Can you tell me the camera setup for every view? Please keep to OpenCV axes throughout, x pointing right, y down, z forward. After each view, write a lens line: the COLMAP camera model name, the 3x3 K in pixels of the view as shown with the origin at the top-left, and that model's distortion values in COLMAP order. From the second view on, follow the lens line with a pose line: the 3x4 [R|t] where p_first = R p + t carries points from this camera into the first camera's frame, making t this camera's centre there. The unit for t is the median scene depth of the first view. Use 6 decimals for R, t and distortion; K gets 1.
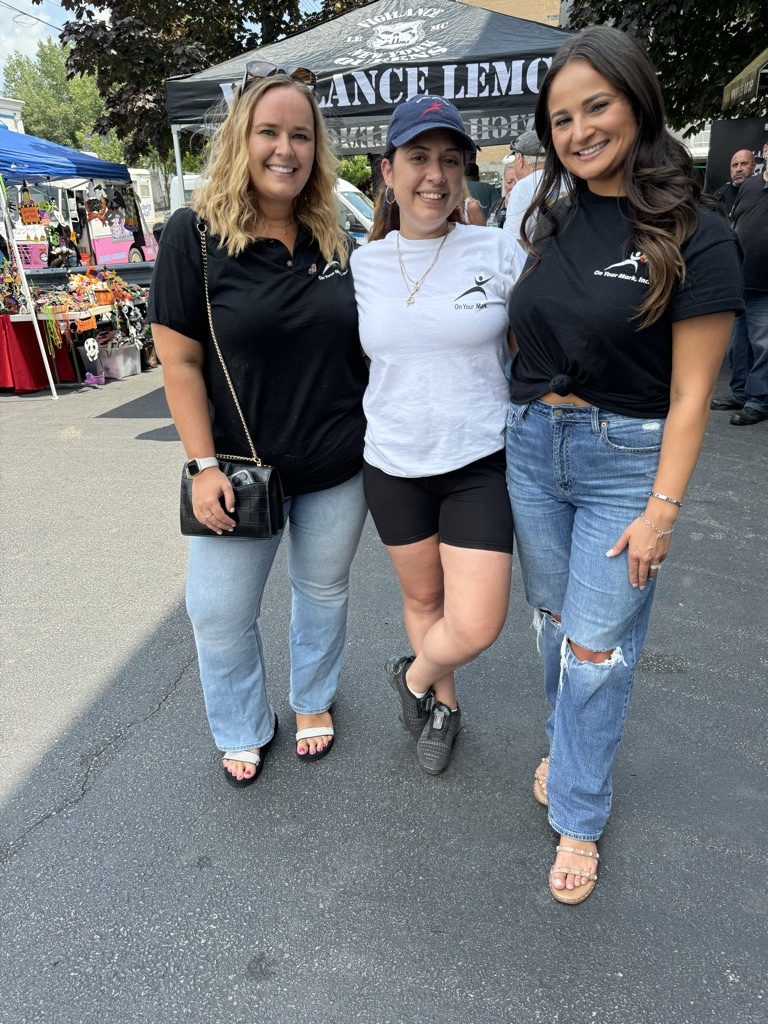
lens RADIAL K [[717.7, 0, 375.8], [0, 717.7, 516.0], [0, 0, 1]] dist [0.054839, -0.078082]
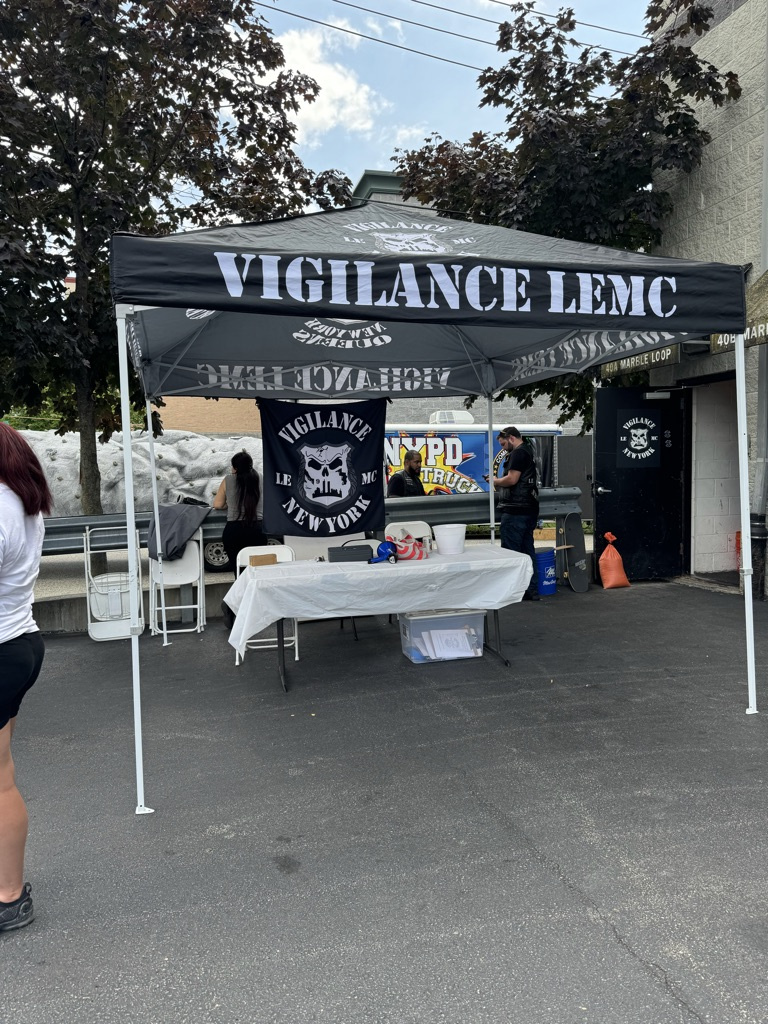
lens RADIAL K [[717.7, 0, 369.9], [0, 717.7, 524.7], [0, 0, 1]] dist [0.054839, -0.078082]
pose [[0.902758, -0.011817, 0.429987, -0.373694], [0.154001, 0.942241, -0.297431, -0.191657], [-0.401637, 0.334726, 0.852435, 0.530035]]
